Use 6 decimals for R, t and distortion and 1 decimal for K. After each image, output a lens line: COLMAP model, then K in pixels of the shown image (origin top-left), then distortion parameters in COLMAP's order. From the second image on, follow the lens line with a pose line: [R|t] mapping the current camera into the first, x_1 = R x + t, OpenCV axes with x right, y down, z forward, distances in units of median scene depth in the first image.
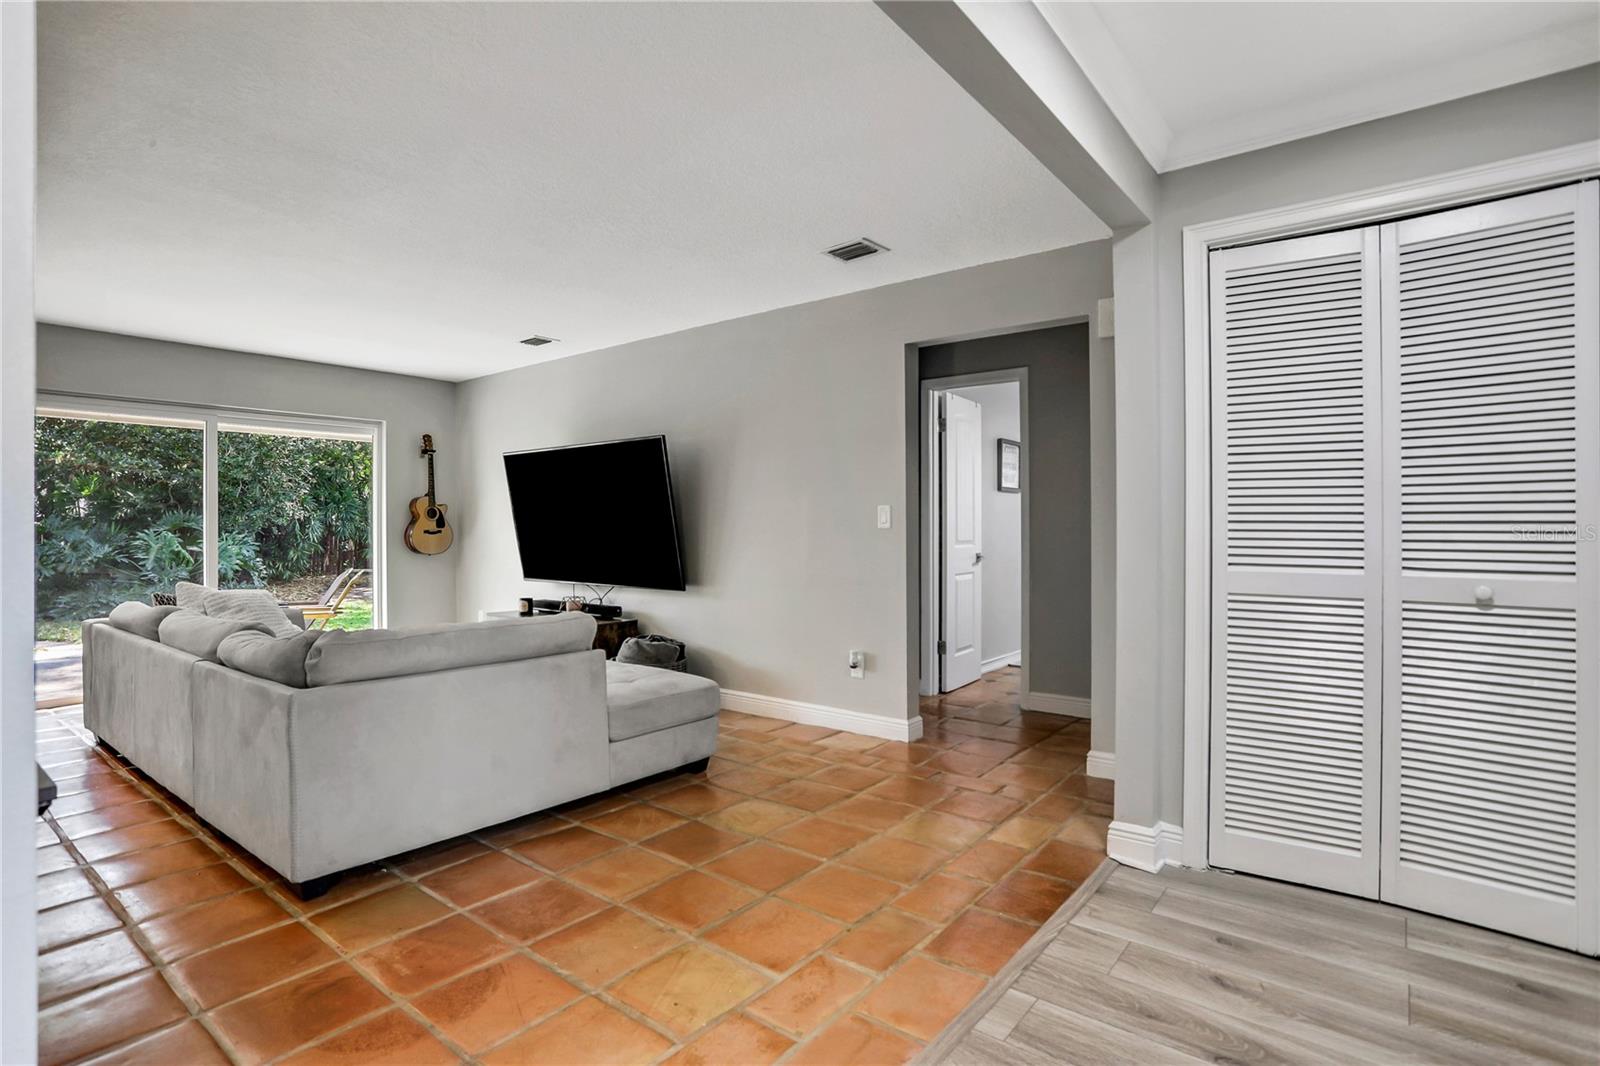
lens RADIAL K [[779.7, 0, 800.0], [0, 779.7, 533.0], [0, 0, 1]] dist [-0.079973, 0.028521]
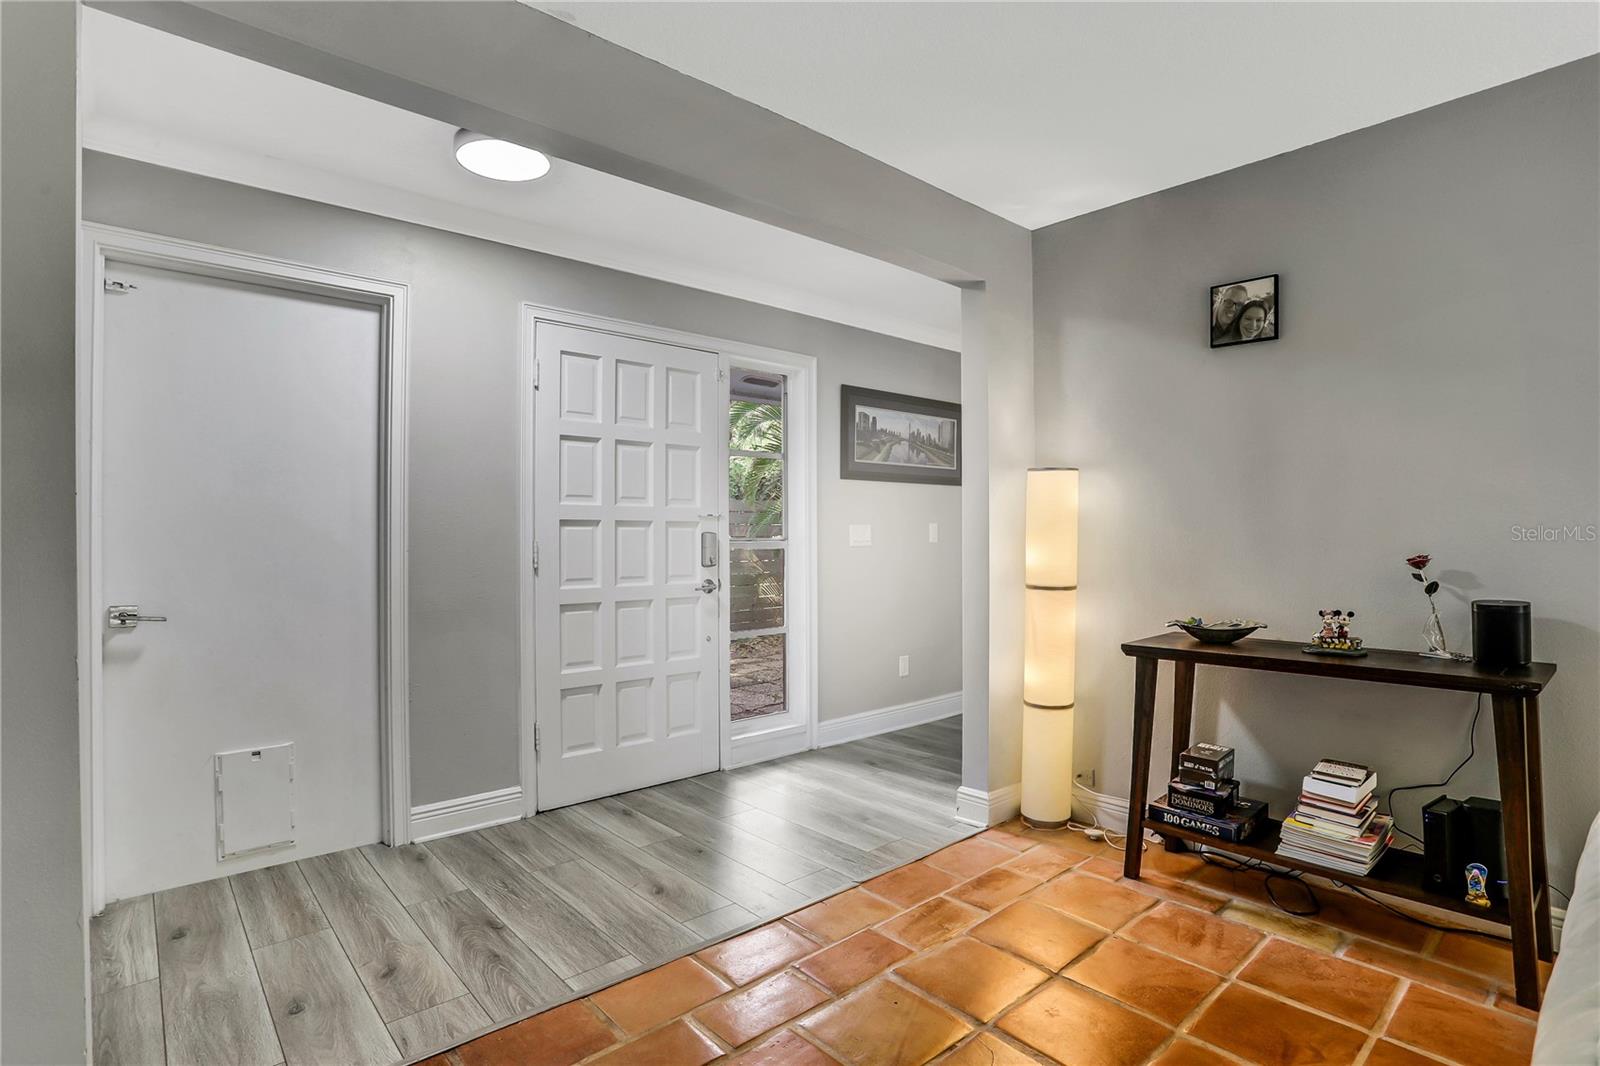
lens RADIAL K [[779.7, 0, 800.0], [0, 779.7, 533.0], [0, 0, 1]] dist [-0.079973, 0.028521]
pose [[-0.983818, 0.010688, 0.178849, -0.154746], [0.011884, 0.999914, 0.005620, -0.021208], [-0.178774, 0.007655, -0.983860, 1.391775]]
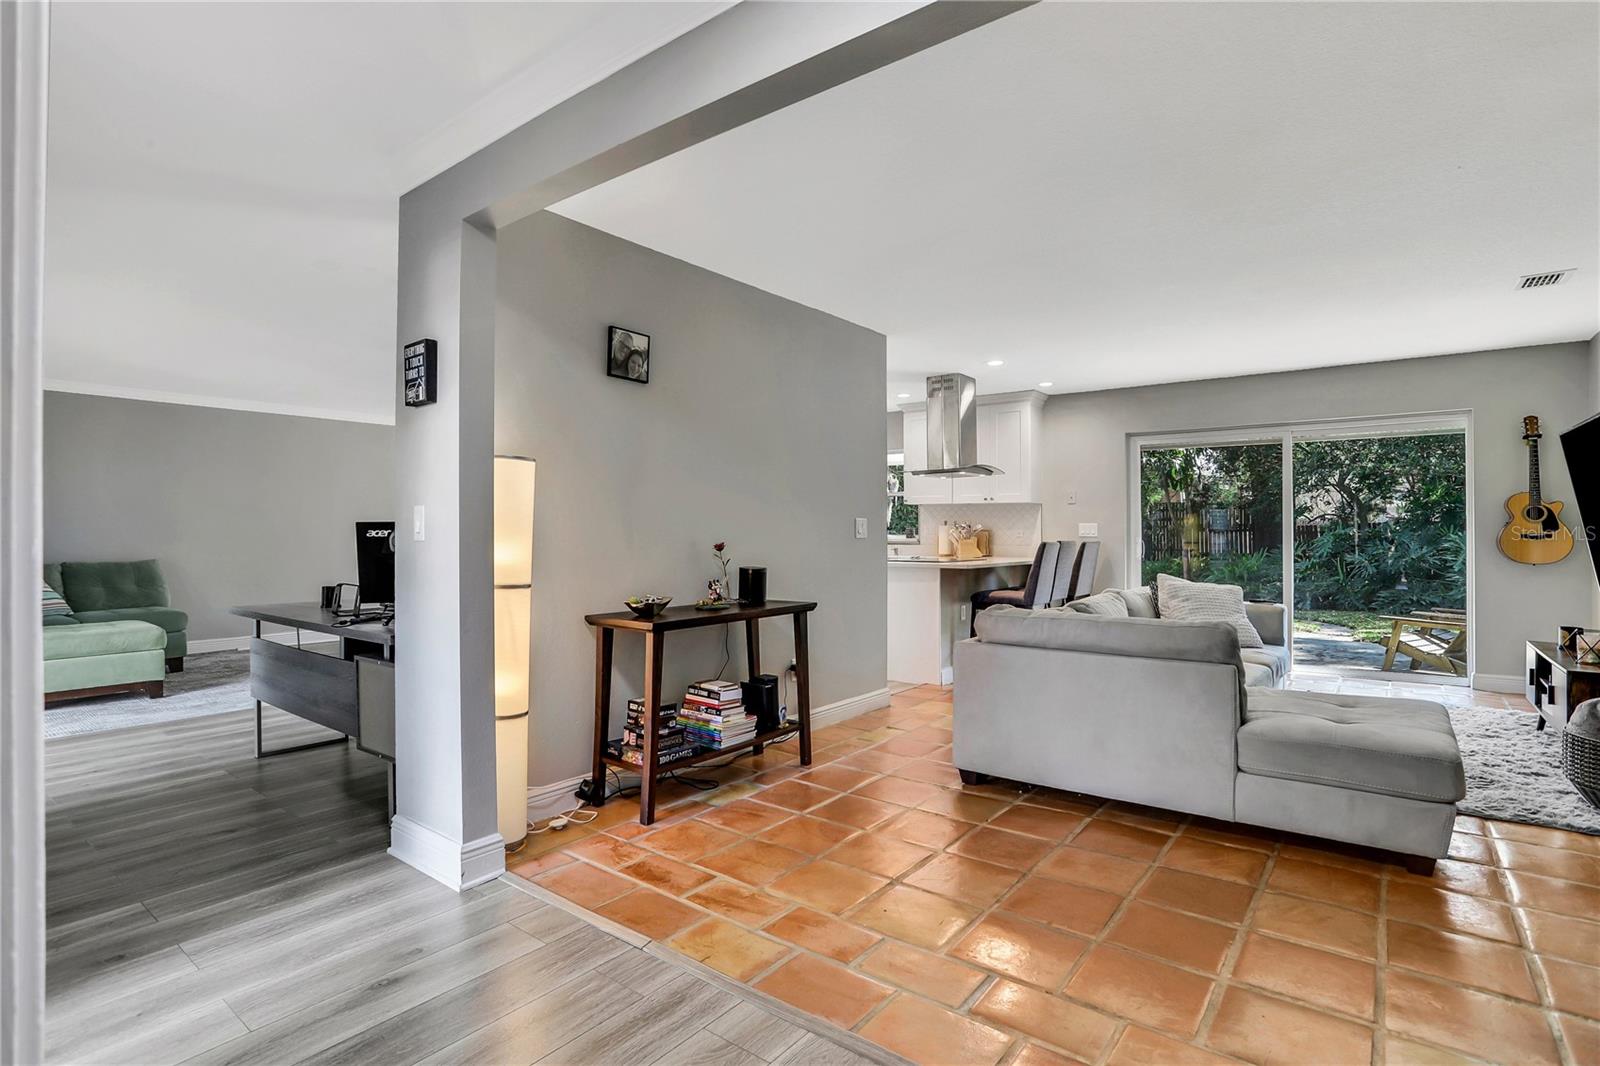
lens RADIAL K [[779.7, 0, 800.0], [0, 779.7, 533.0], [0, 0, 1]] dist [-0.079973, 0.028521]
pose [[0.008066, 0.002977, -0.999963, 0.754110], [-0.005628, 0.999980, 0.002932, -0.006760], [0.999952, 0.005604, 0.008082, 0.574972]]
